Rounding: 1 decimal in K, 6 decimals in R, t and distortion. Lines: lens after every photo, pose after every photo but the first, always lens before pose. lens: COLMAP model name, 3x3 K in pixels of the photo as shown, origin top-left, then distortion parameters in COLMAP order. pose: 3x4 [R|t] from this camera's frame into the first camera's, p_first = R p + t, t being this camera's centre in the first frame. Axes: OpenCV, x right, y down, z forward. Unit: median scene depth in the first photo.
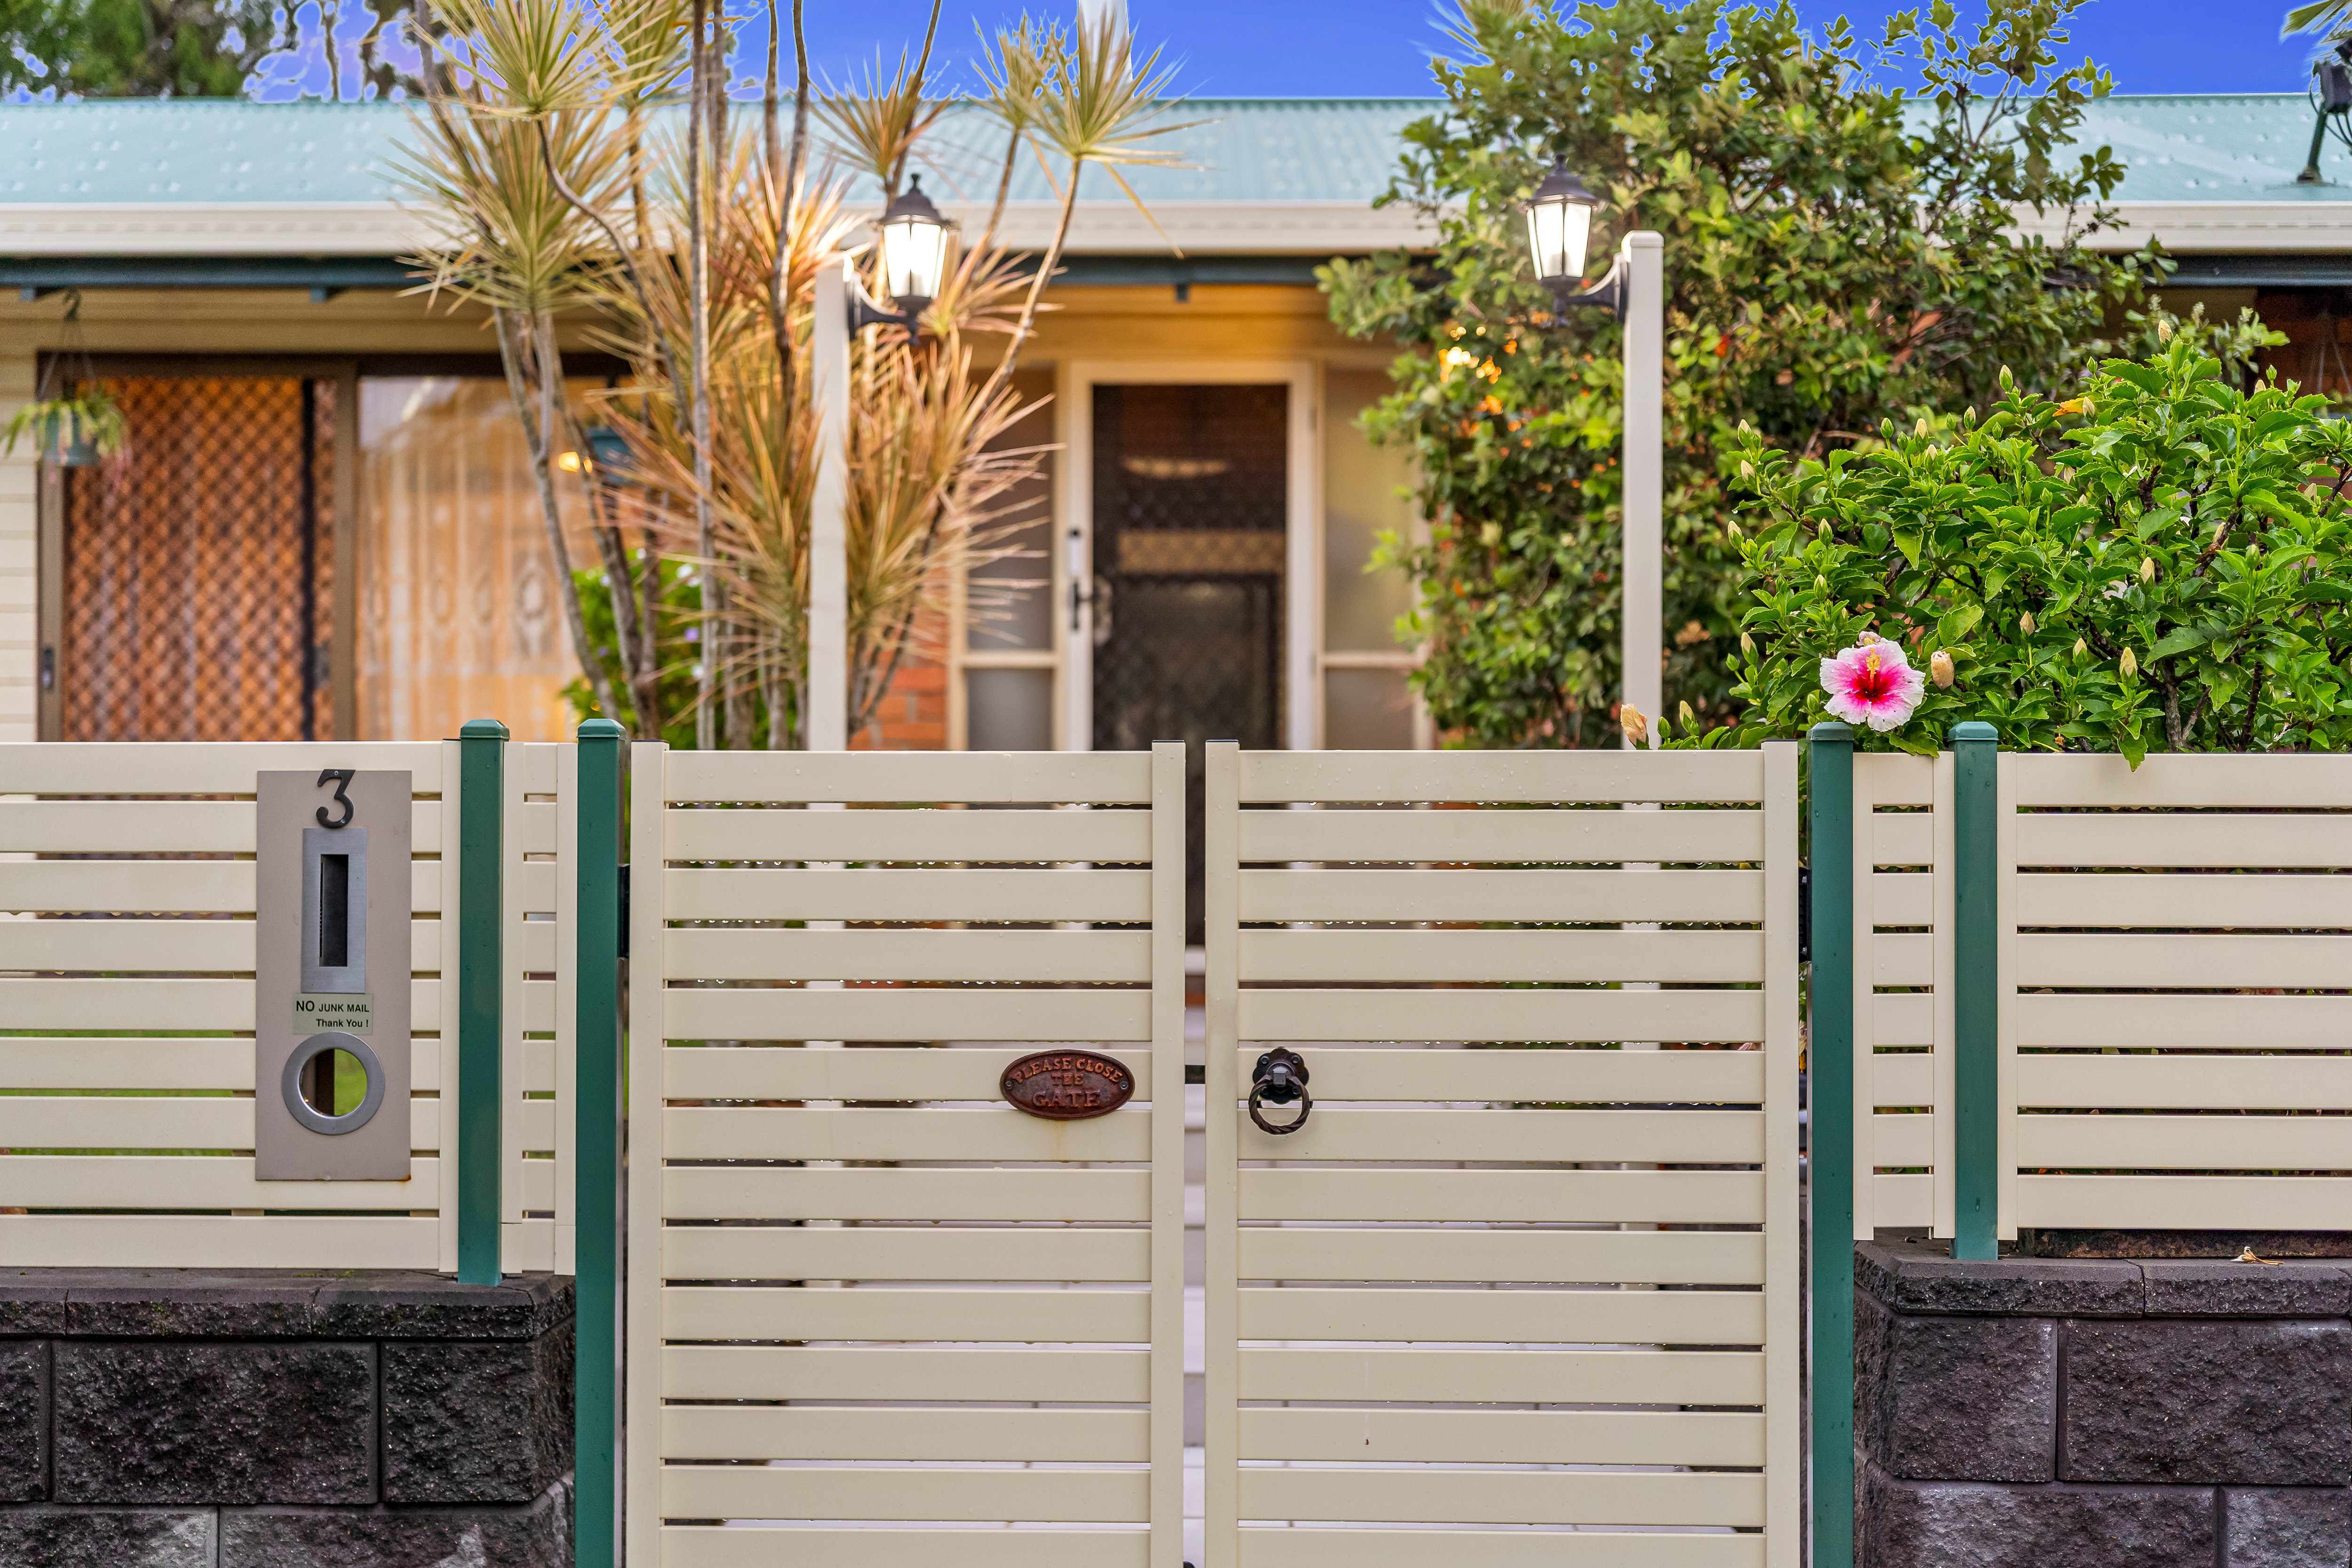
lens RADIAL K [[3453.0, 0, 1176.0], [0, 3453.0, 784.0], [0, 0, 1]] dist [0.008204, 0.011686]
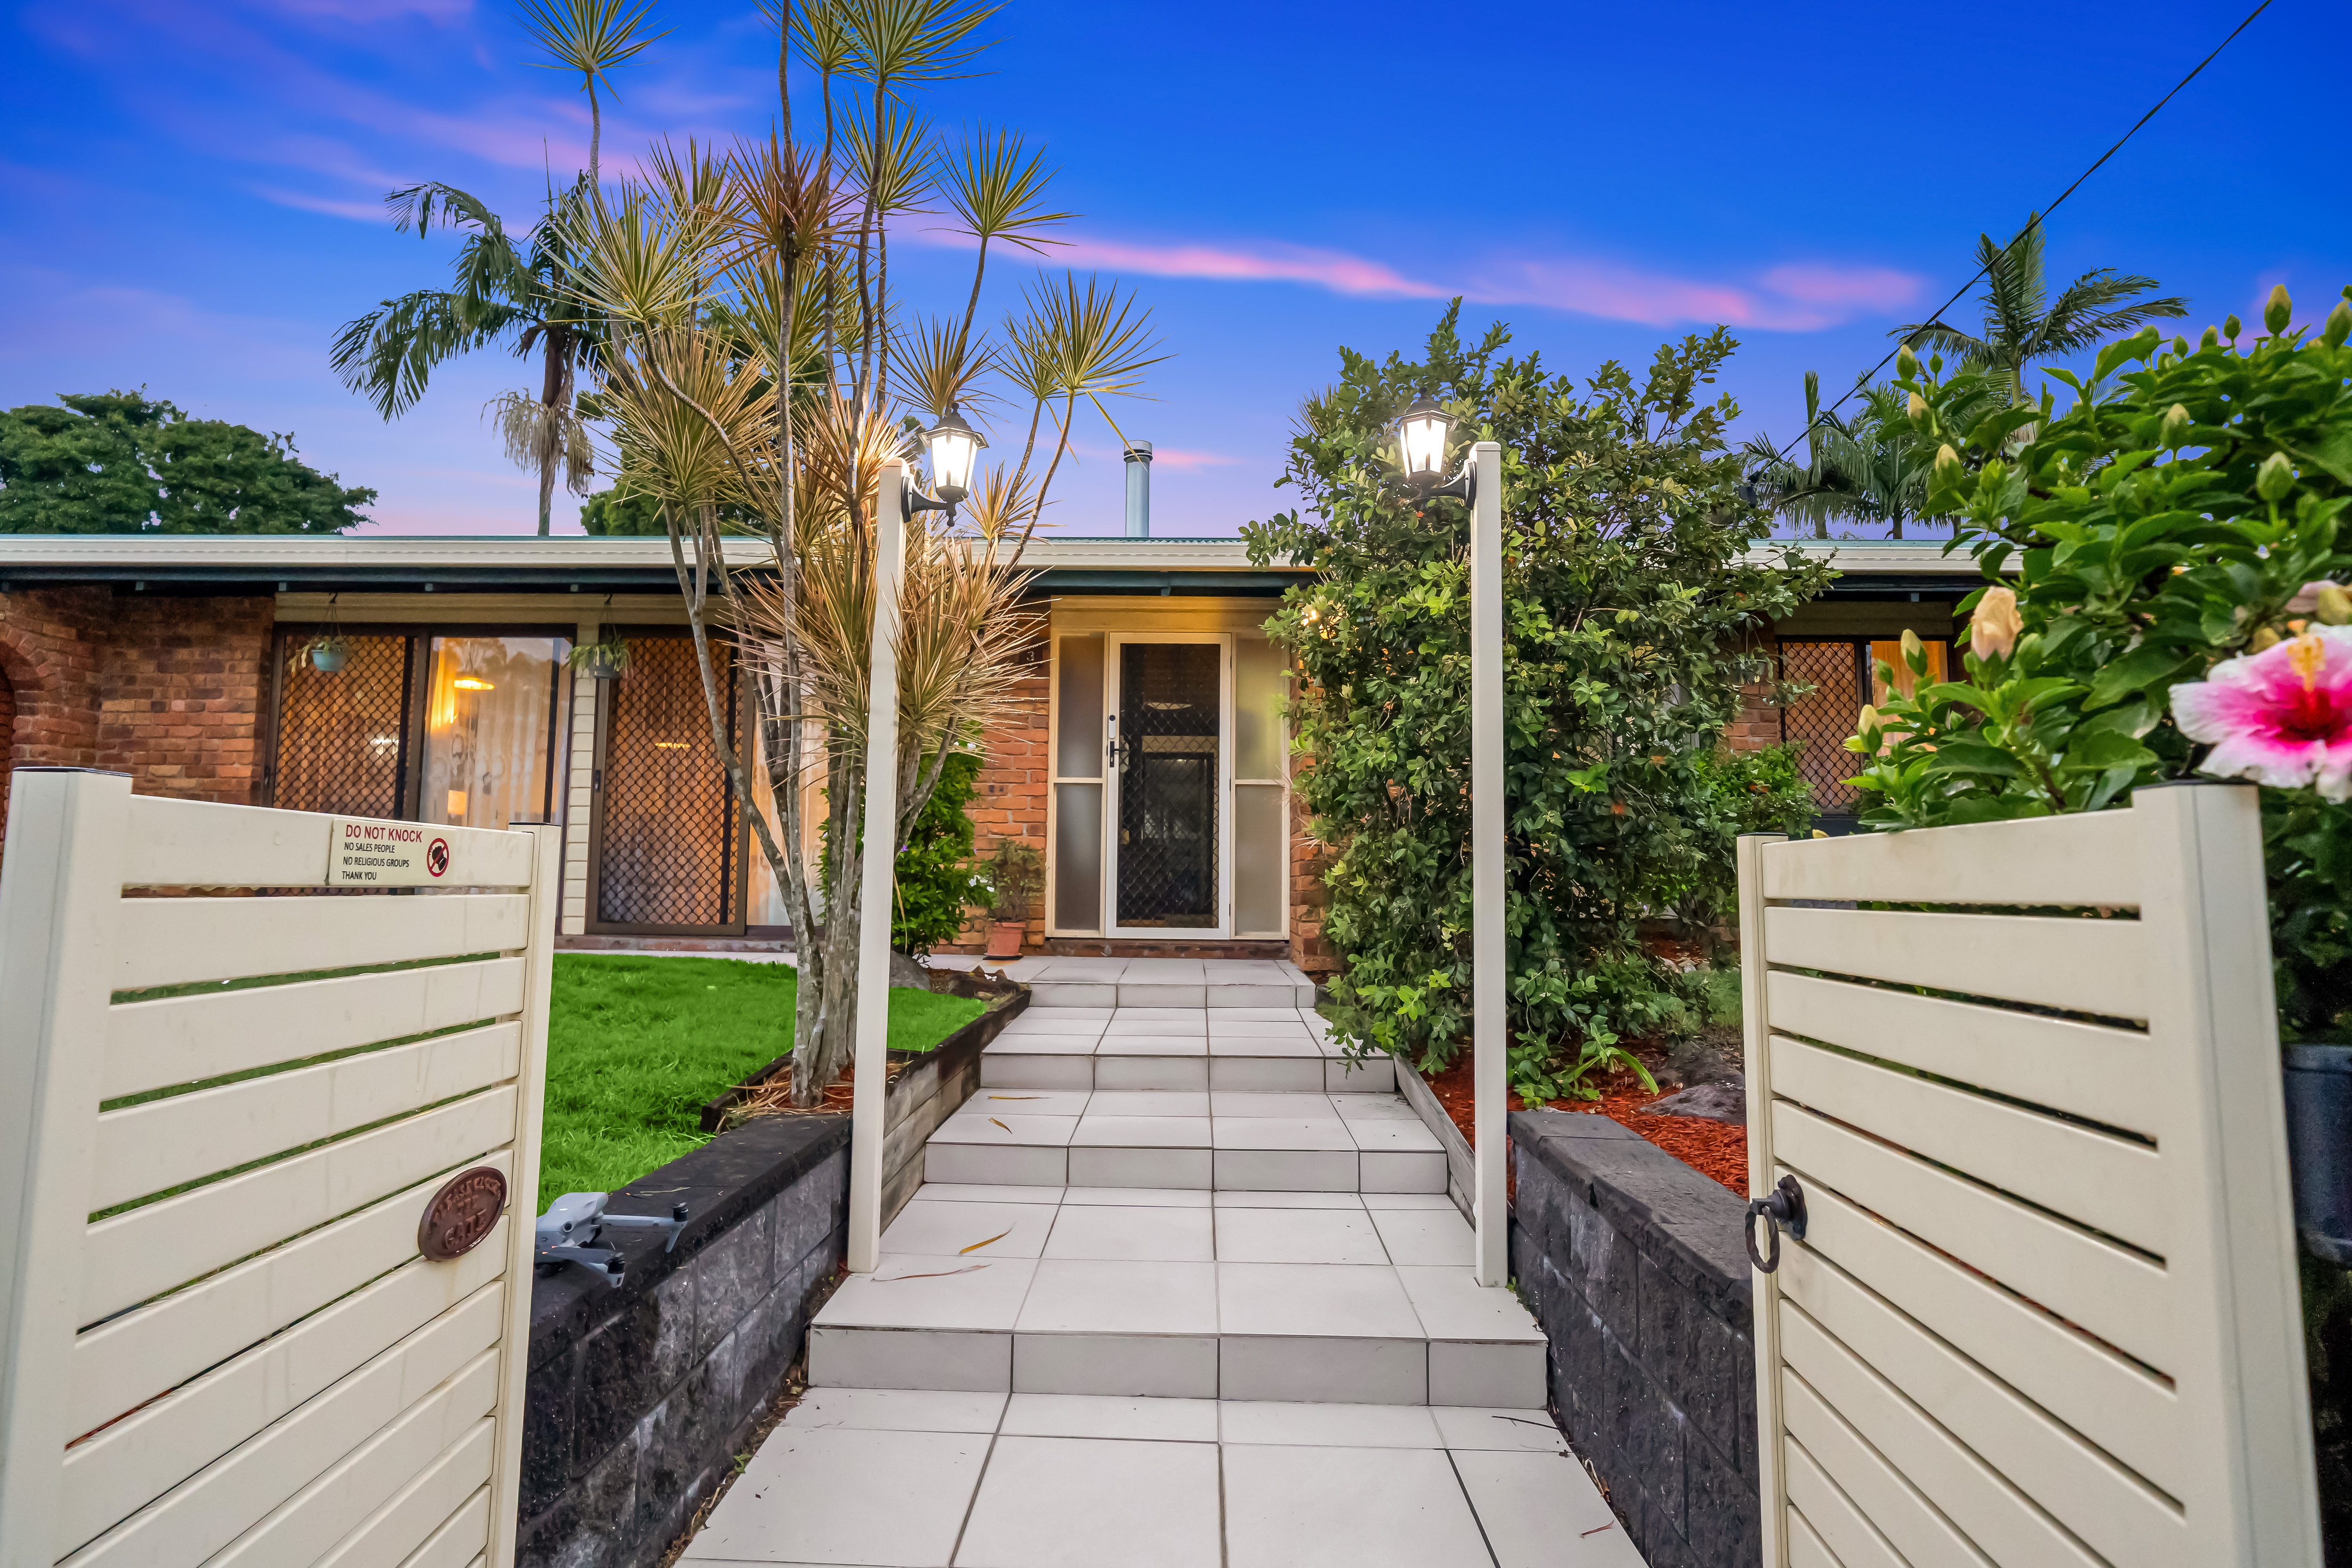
lens RADIAL K [[843.3, 0, 1176.0], [0, 843.3, 784.0], [0, 0, 1]] dist [0.000418, 0.000020]
pose [[0.999884, 0.008196, -0.012809, 0.017685], [-0.009054, 0.997618, -0.068382, -0.001487], [0.012218, 0.068490, 0.997577, 0.637898]]
